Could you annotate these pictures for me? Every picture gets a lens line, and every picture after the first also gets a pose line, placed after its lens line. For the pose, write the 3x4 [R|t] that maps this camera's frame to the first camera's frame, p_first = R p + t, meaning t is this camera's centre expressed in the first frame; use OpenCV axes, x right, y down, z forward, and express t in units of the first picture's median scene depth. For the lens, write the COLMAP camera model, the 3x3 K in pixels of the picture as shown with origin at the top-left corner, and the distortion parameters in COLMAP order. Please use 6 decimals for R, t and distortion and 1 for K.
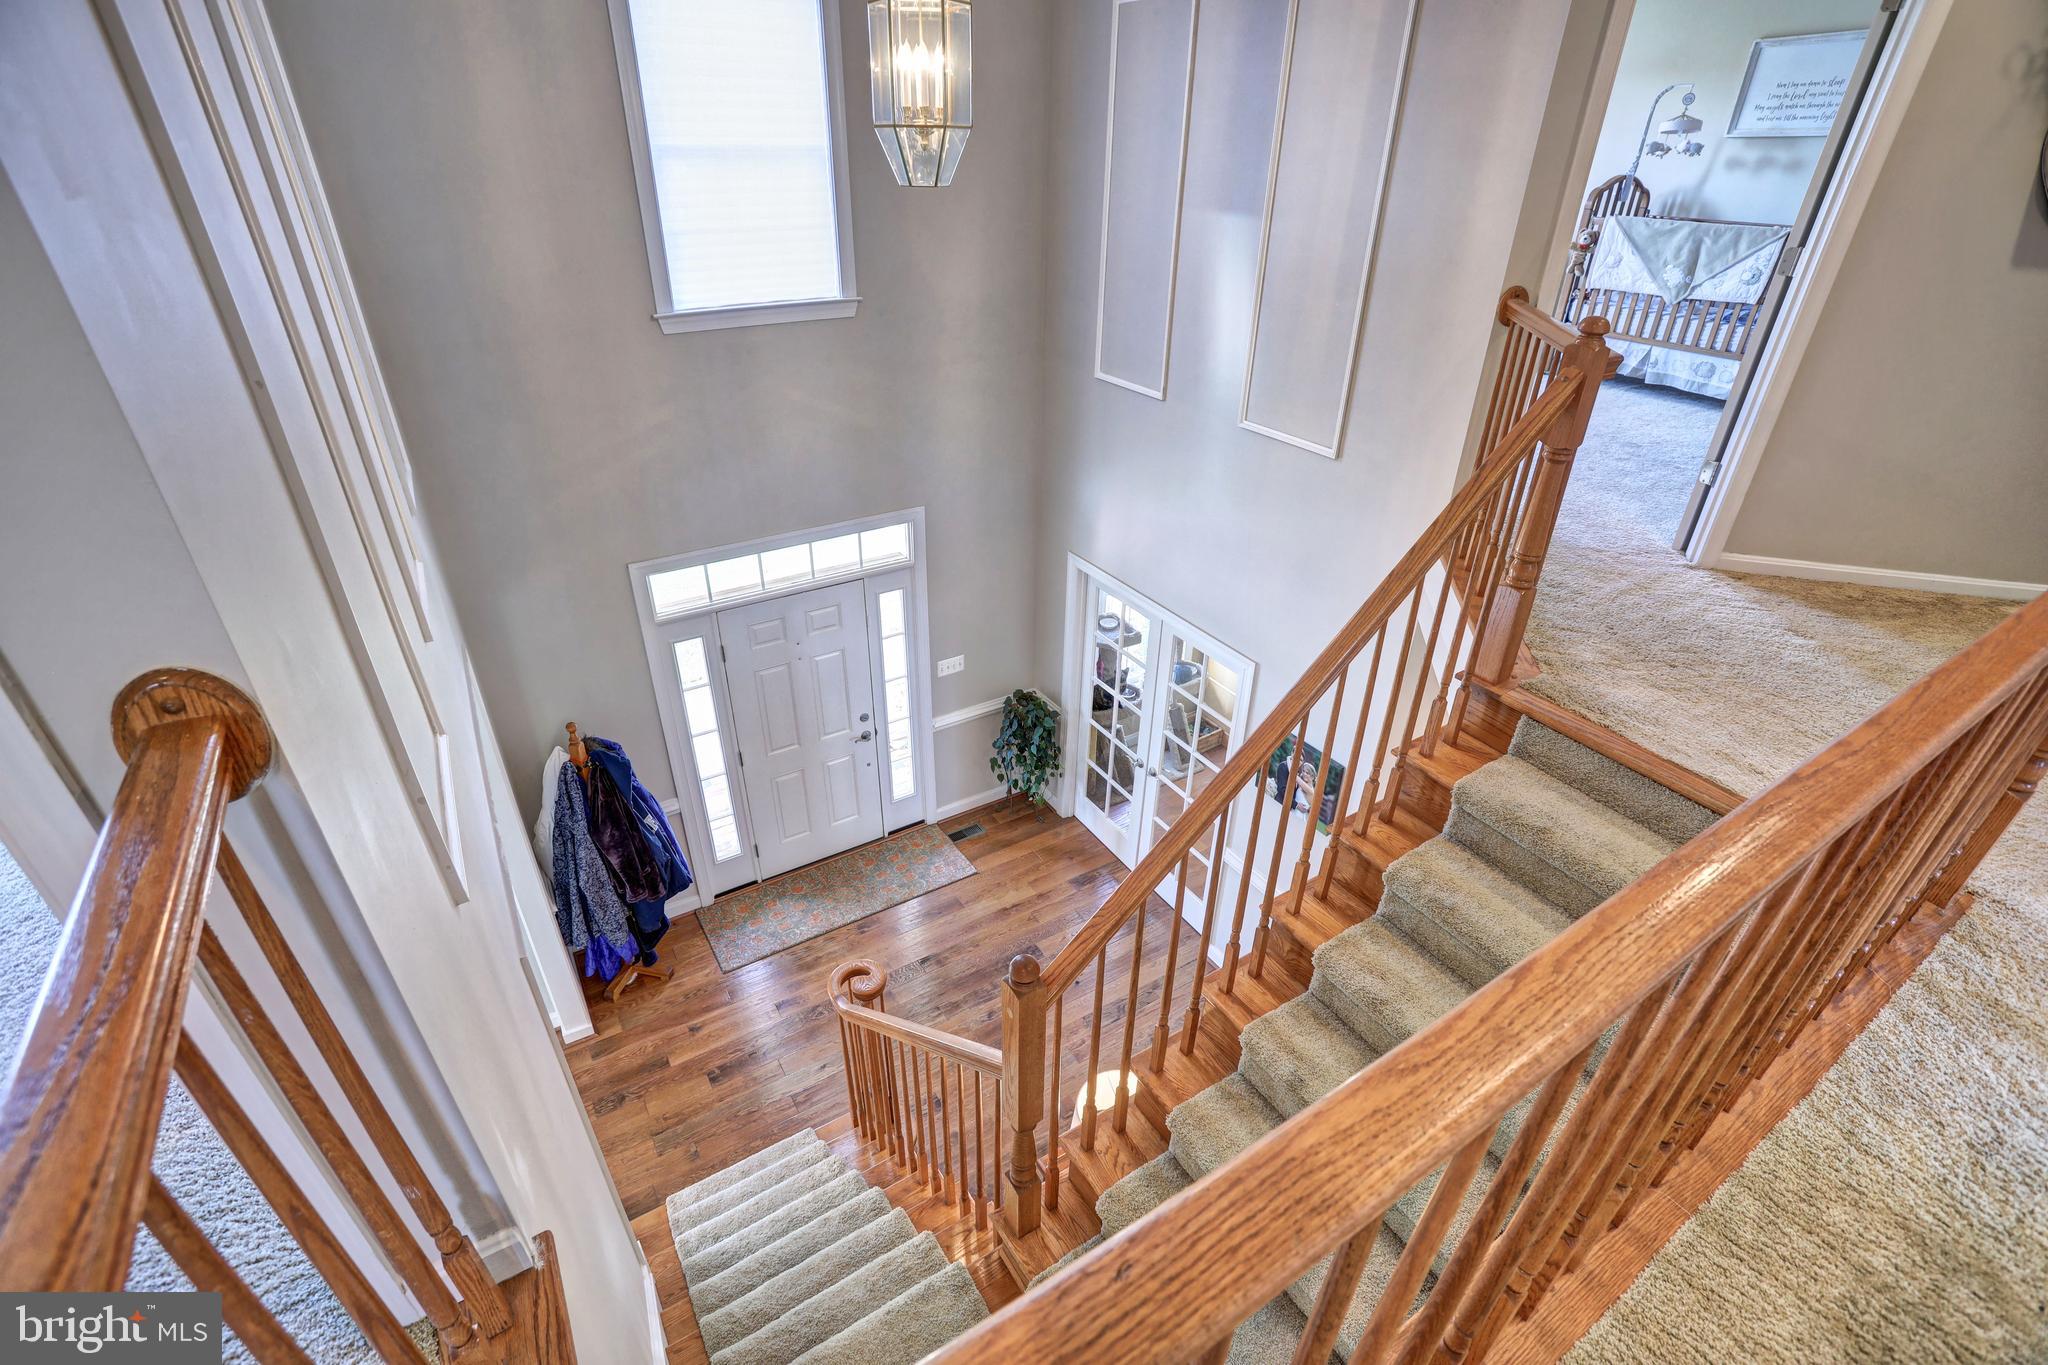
lens RADIAL K [[925.5, 0, 1031.1], [0, 925.5, 678.7], [0, 0, 1]] dist [-0.084621, 0.036040]
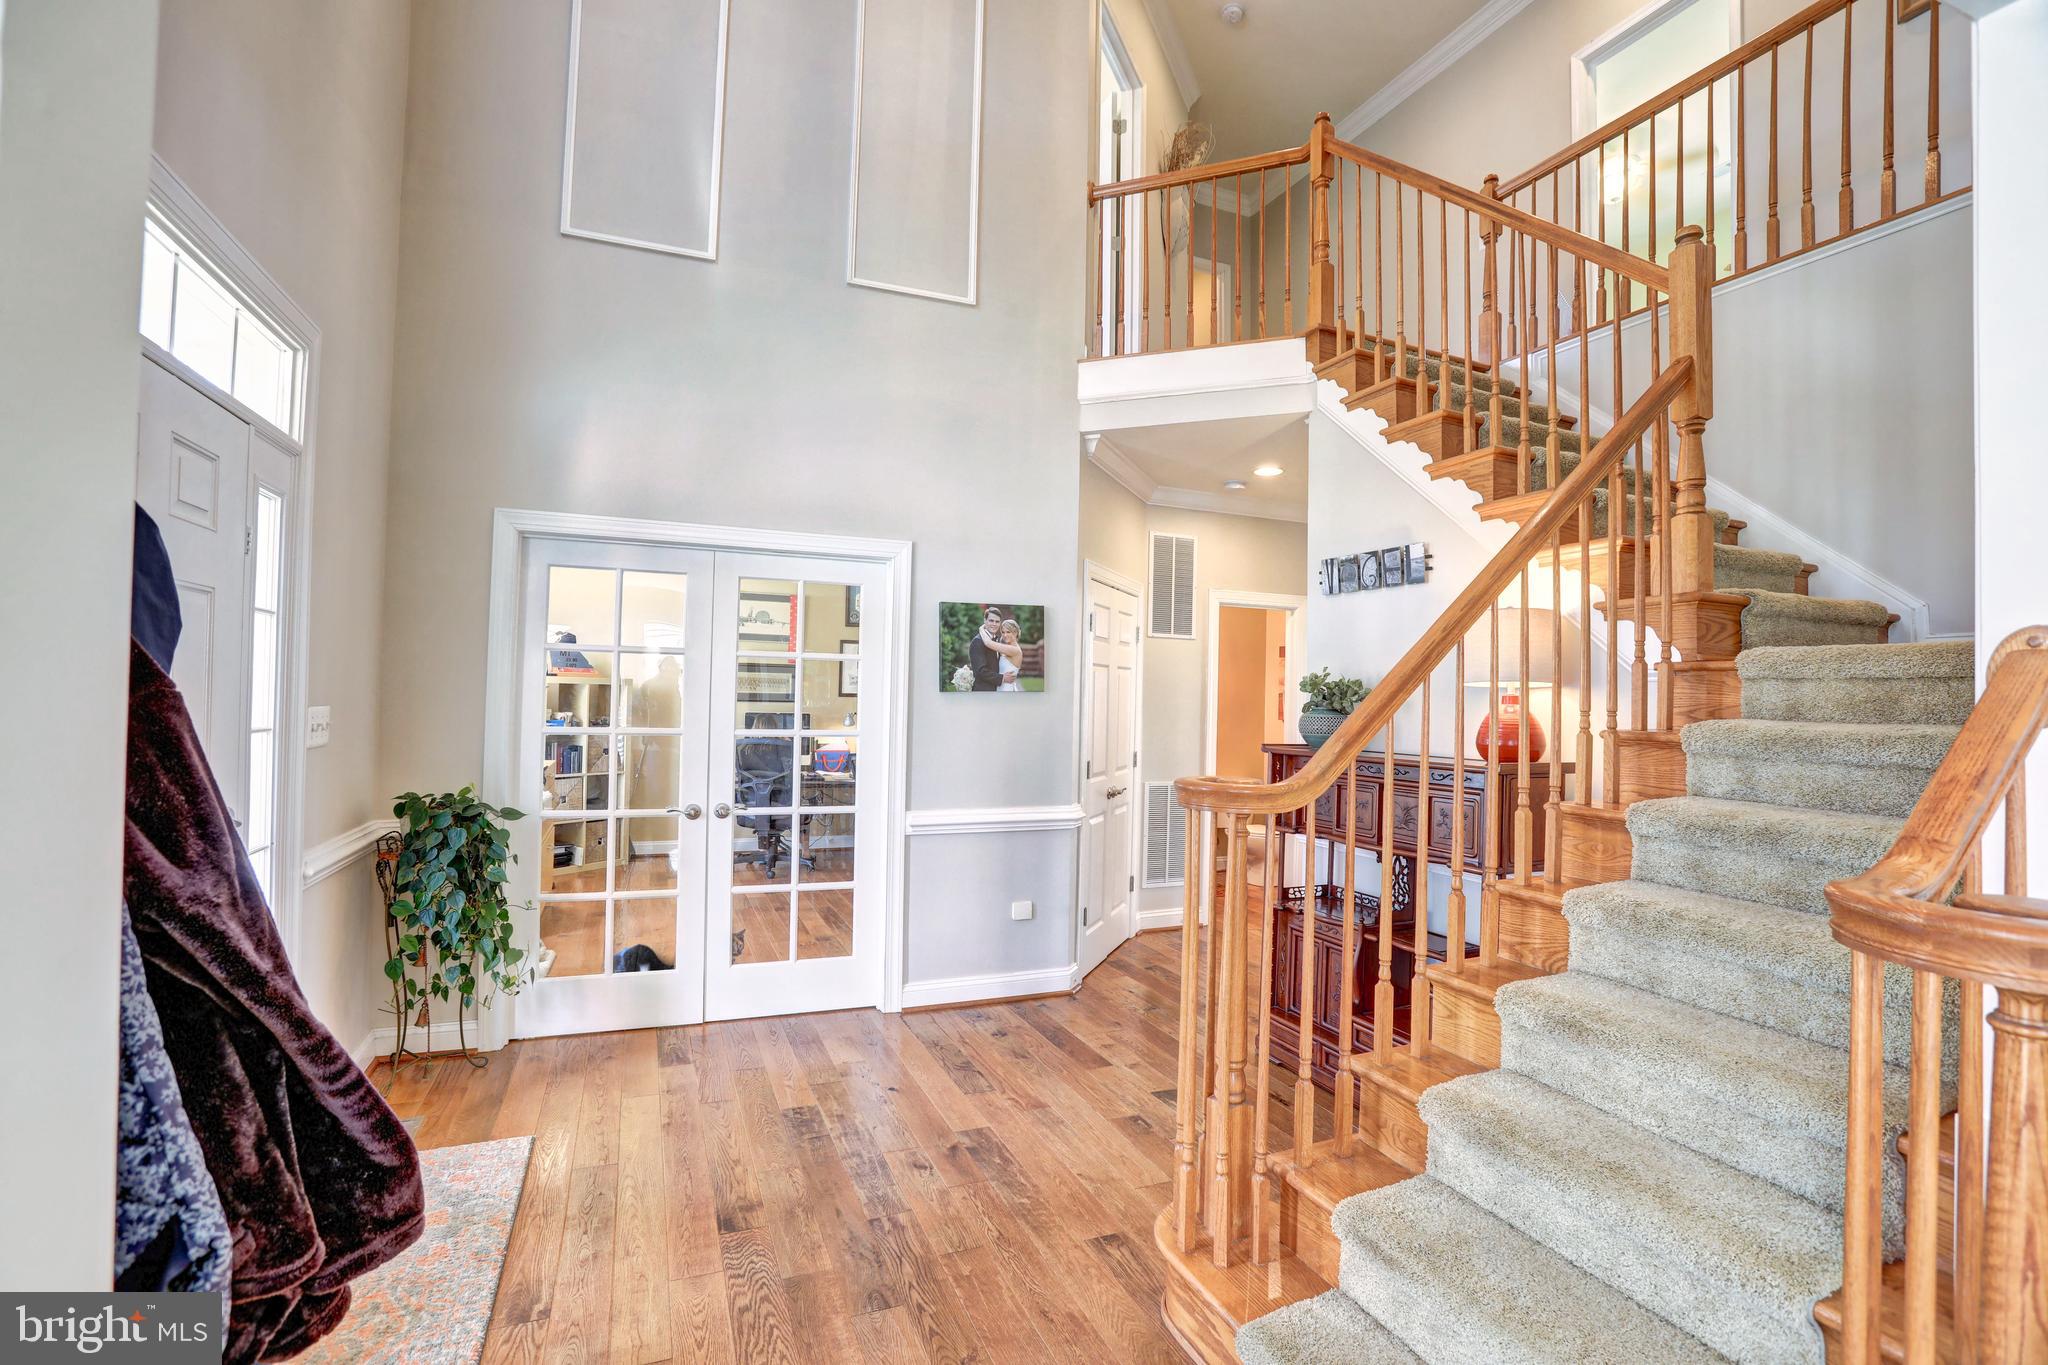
lens RADIAL K [[925.5, 0, 1031.1], [0, 925.5, 678.7], [0, 0, 1]] dist [-0.084621, 0.036040]
pose [[0.168303, 0.008932, 0.985695, -0.548566], [0.478612, 0.873439, -0.089636, 0.210129], [-0.861745, 0.486851, 0.142727, 0.762344]]
